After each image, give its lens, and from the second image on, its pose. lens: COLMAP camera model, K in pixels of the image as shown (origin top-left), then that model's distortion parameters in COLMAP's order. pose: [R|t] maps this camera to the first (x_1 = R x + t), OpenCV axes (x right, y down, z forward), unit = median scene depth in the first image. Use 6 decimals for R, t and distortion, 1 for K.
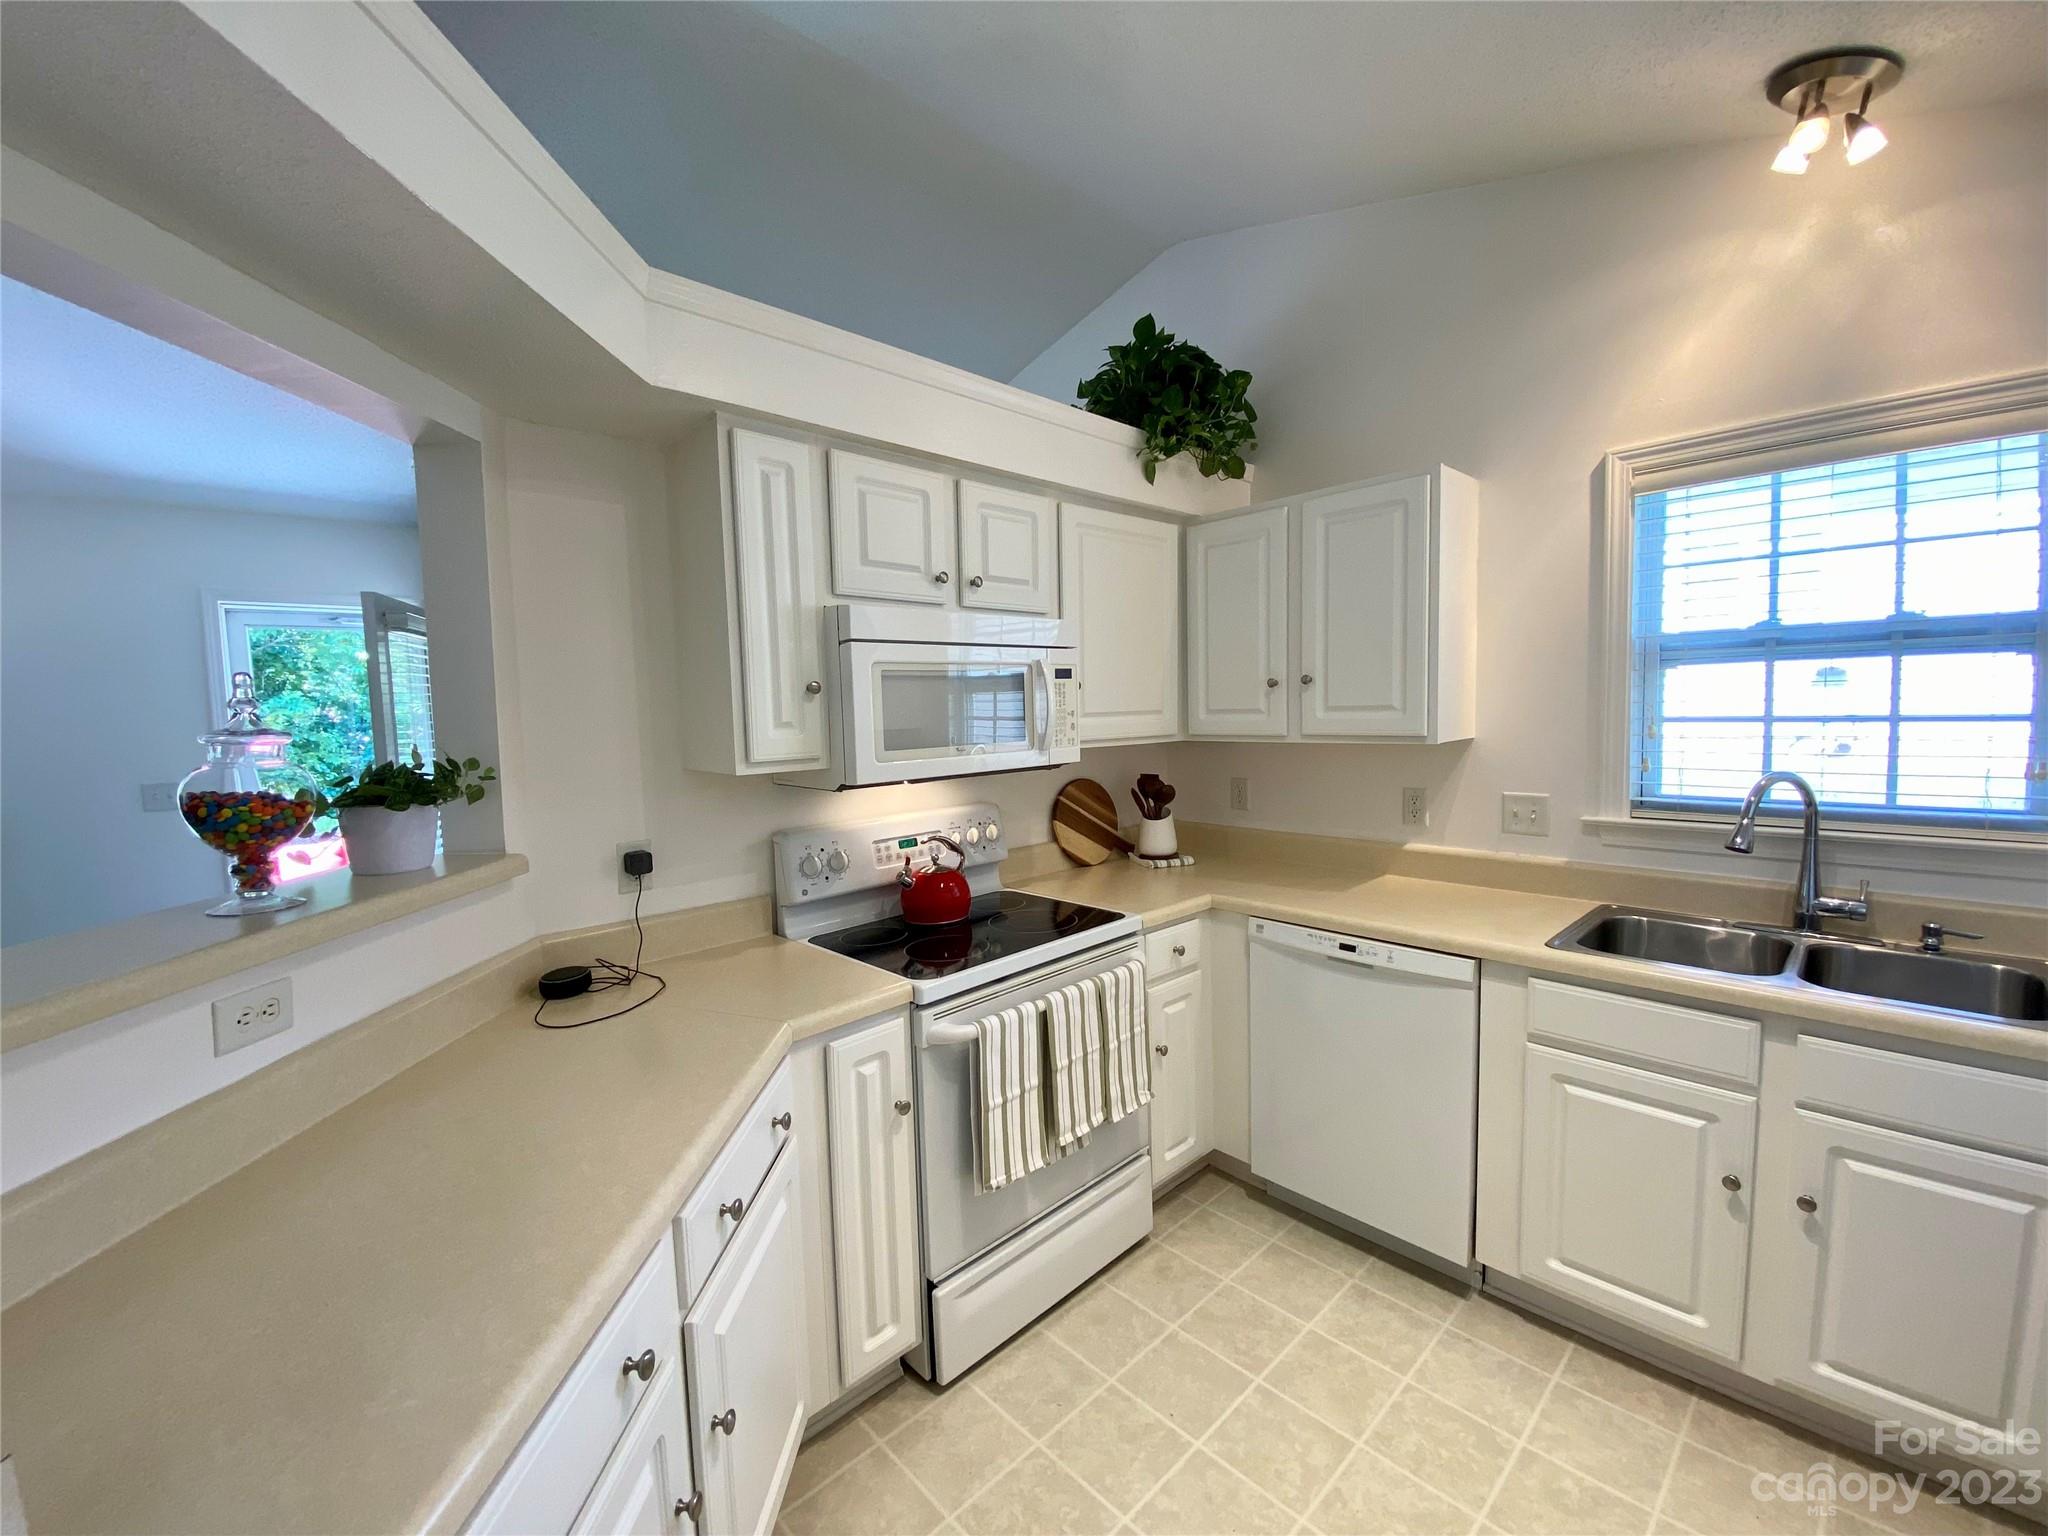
lens RADIAL K [[820.2, 0, 1023.6], [0, 820.2, 761.4], [0, 0, 1]] dist [0.011650, -0.009852]
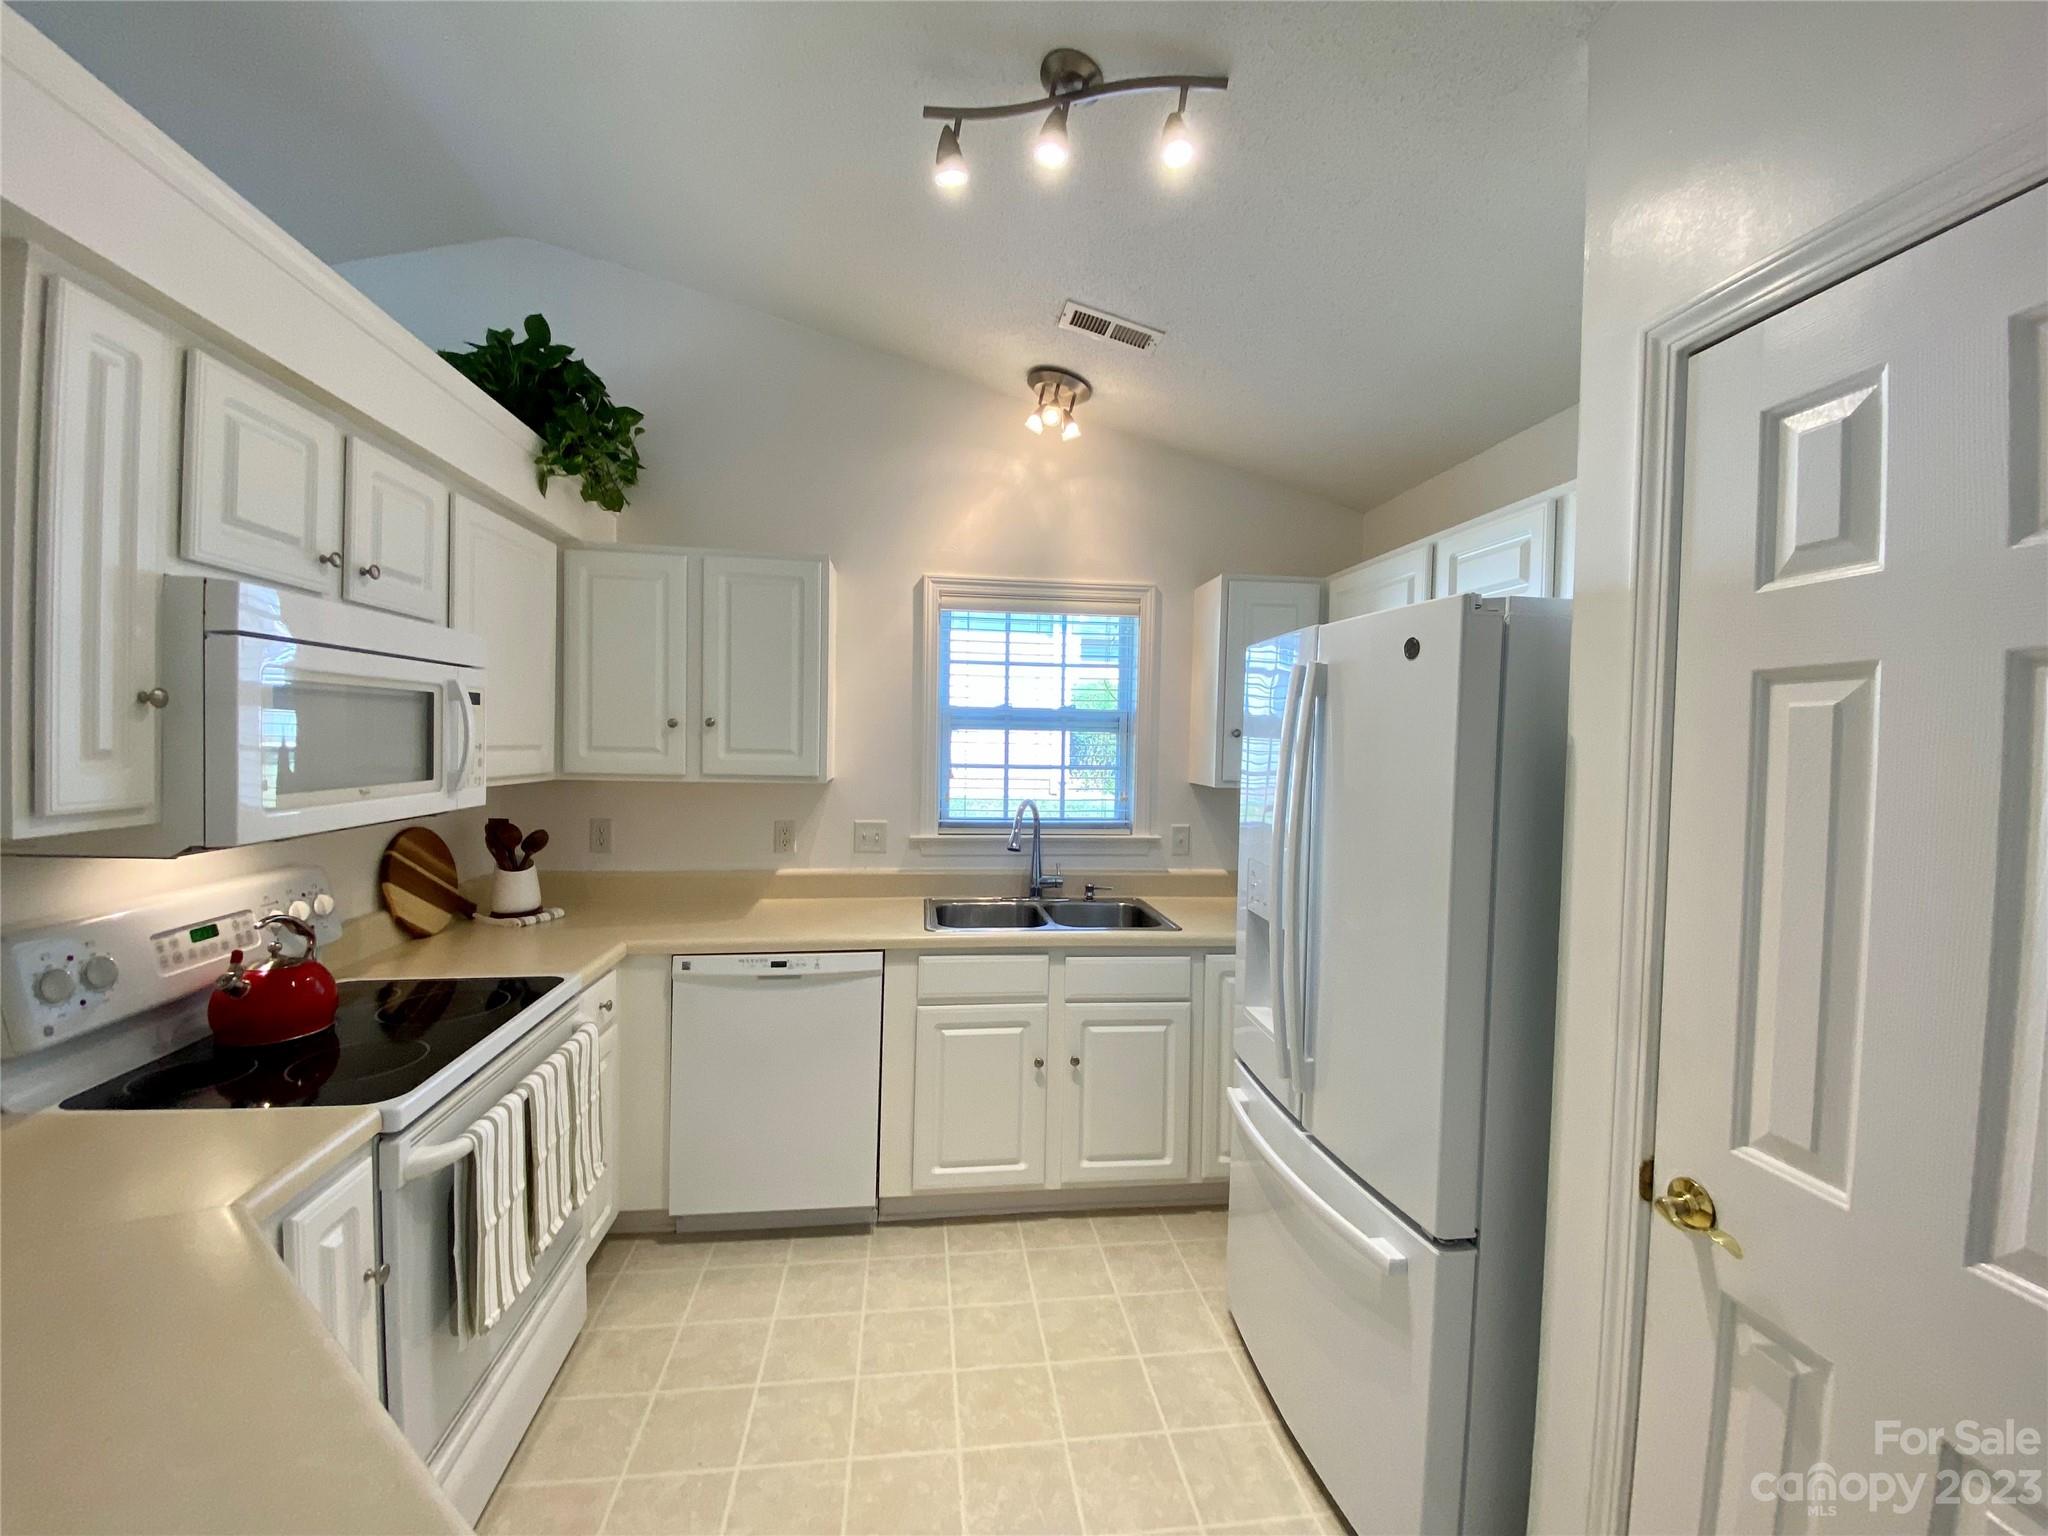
lens RADIAL K [[820.2, 0, 1017.3], [0, 820.2, 759.7], [0, 0, 1]] dist [0.011650, -0.009852]
pose [[0.591728, 0.020437, 0.805879, -0.327106], [0.018573, 0.999068, -0.038974, -0.003043], [-0.805924, 0.038030, 0.590797, 0.064410]]
